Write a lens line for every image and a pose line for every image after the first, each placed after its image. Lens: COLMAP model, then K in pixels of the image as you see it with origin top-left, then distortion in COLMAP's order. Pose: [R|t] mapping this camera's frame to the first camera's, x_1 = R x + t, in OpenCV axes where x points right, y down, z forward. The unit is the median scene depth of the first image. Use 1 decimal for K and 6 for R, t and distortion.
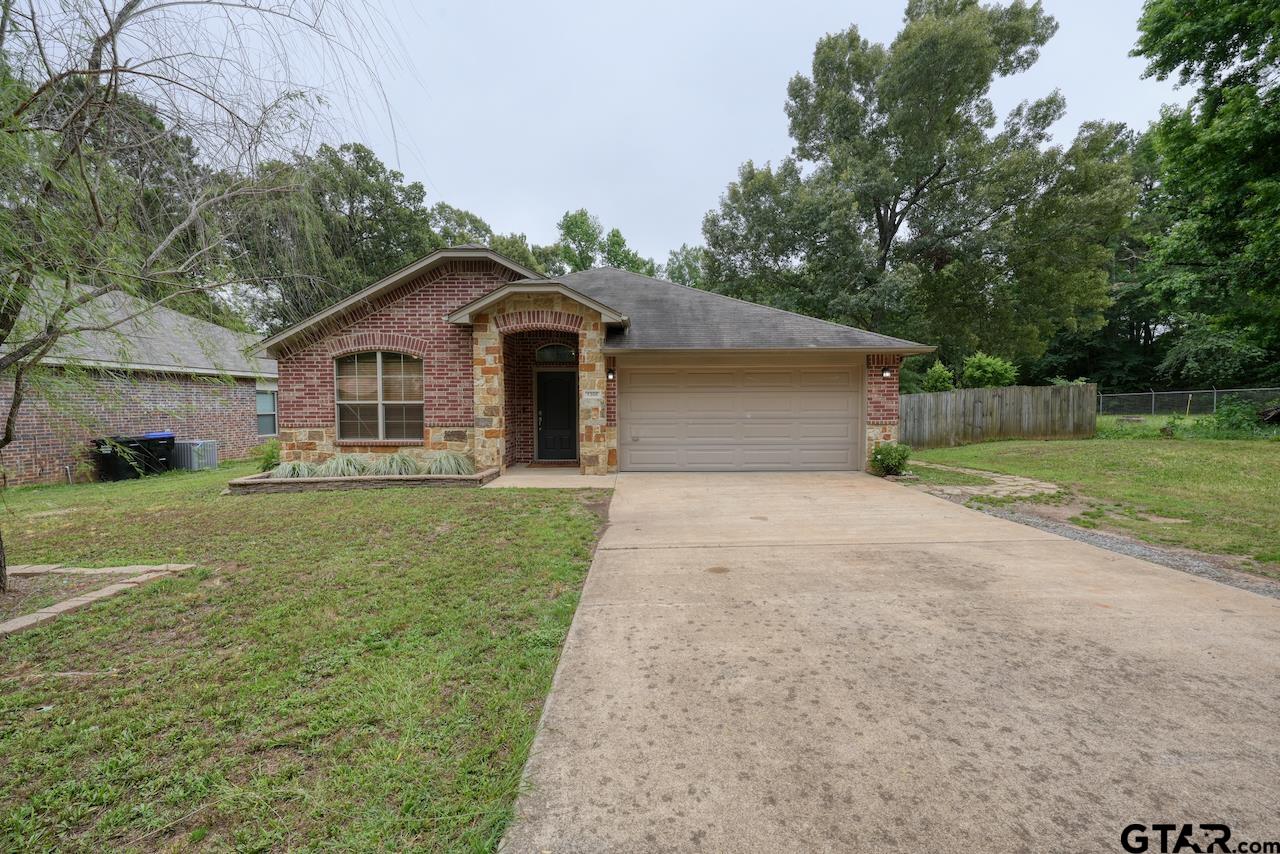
lens RADIAL K [[526.5, 0, 632.5], [0, 526.5, 425.8], [0, 0, 1]] dist [-0.004020, 0.001514]
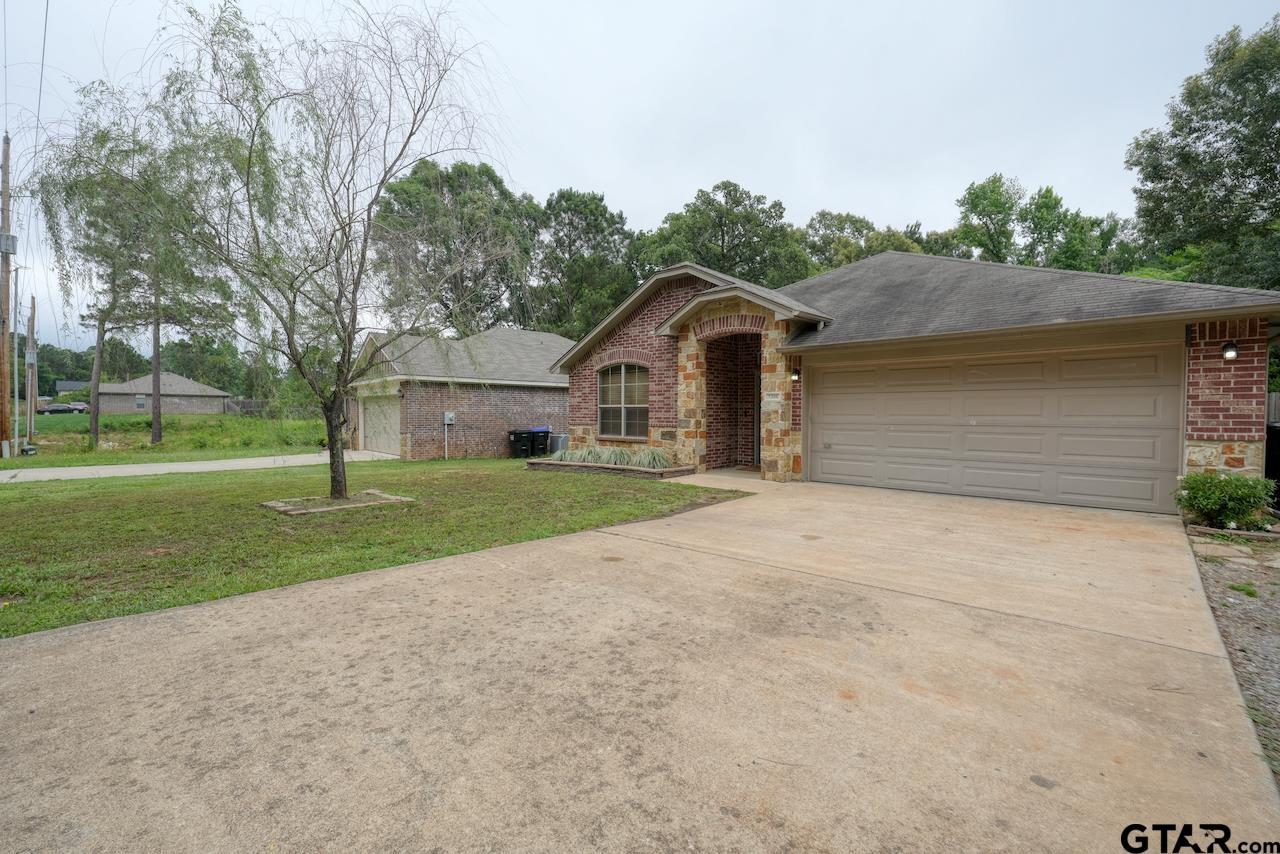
lens RADIAL K [[526.5, 0, 632.5], [0, 526.5, 441.8], [0, 0, 1]] dist [-0.004020, 0.001514]
pose [[0.730519, 0.042469, -0.681571, 0.385477], [-0.033506, 0.999091, 0.026342, 0.005853], [0.682070, 0.003594, 0.731278, 0.113164]]
